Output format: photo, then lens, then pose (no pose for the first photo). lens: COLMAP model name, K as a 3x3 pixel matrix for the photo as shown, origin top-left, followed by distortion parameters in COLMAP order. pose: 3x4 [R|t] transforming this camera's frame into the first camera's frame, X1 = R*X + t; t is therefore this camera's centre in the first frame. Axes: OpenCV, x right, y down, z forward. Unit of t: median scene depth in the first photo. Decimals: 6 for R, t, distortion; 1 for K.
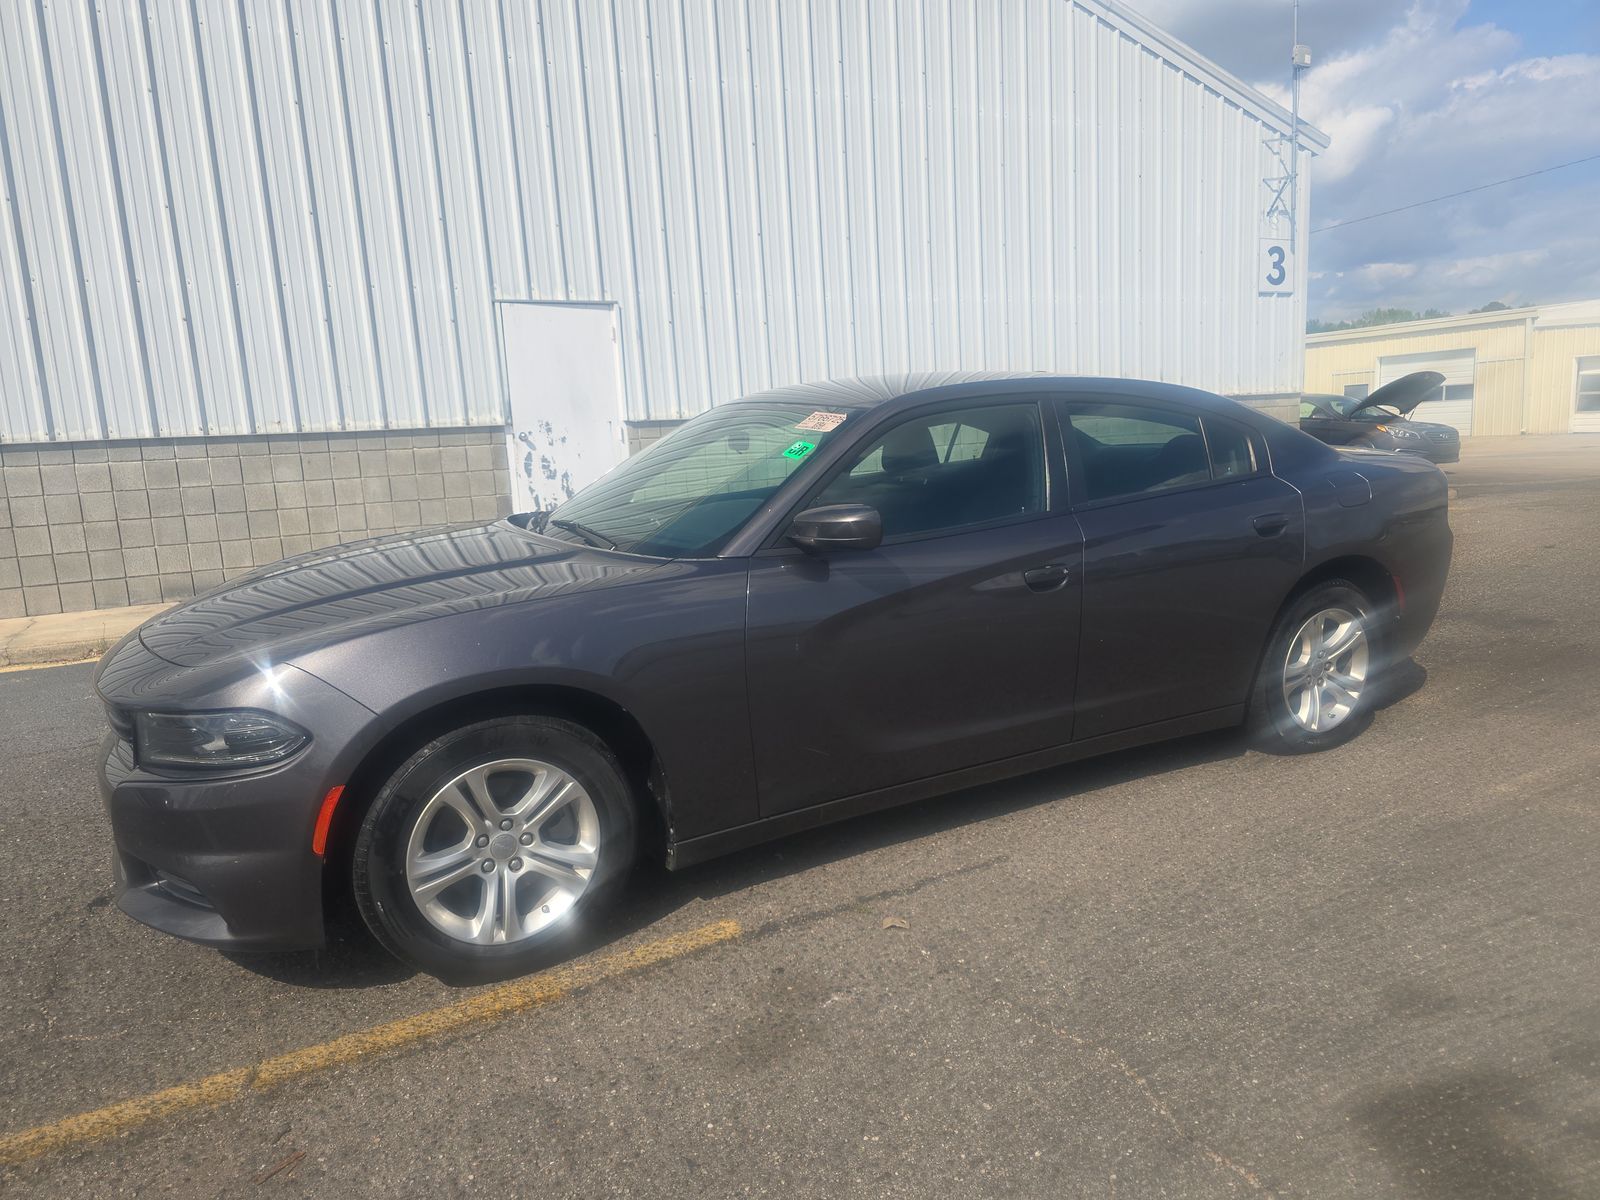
lens RADIAL K [[1072.2, 0, 801.9], [0, 1072.2, 599.2], [0, 0, 1]] dist [0.010838, -0.015139]
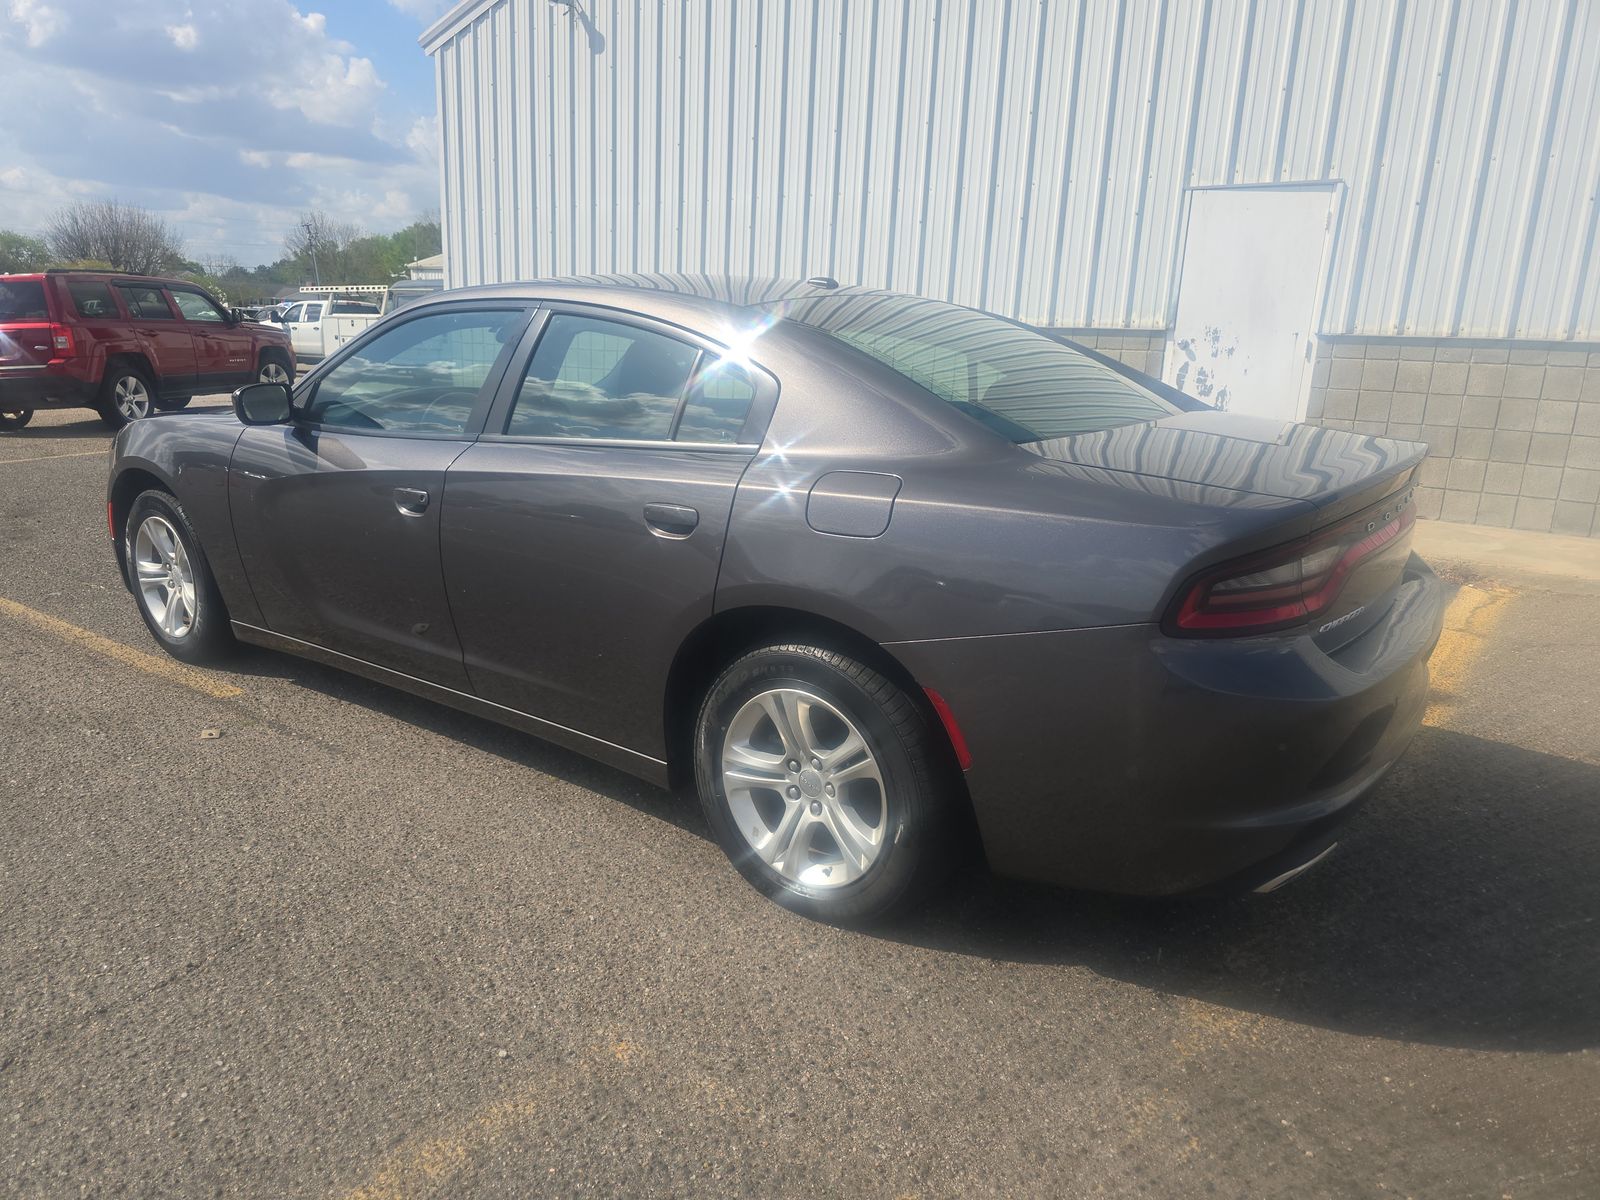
lens RADIAL K [[1072.2, 0, 797.5], [0, 1072.2, 599.3], [0, 0, 1]] dist [0.010838, -0.015139]
pose [[0.421941, 0.274000, -0.864228, 0.434486], [-0.194896, 0.958365, 0.208692, -0.071451], [0.885427, 0.080379, 0.457775, 0.321250]]
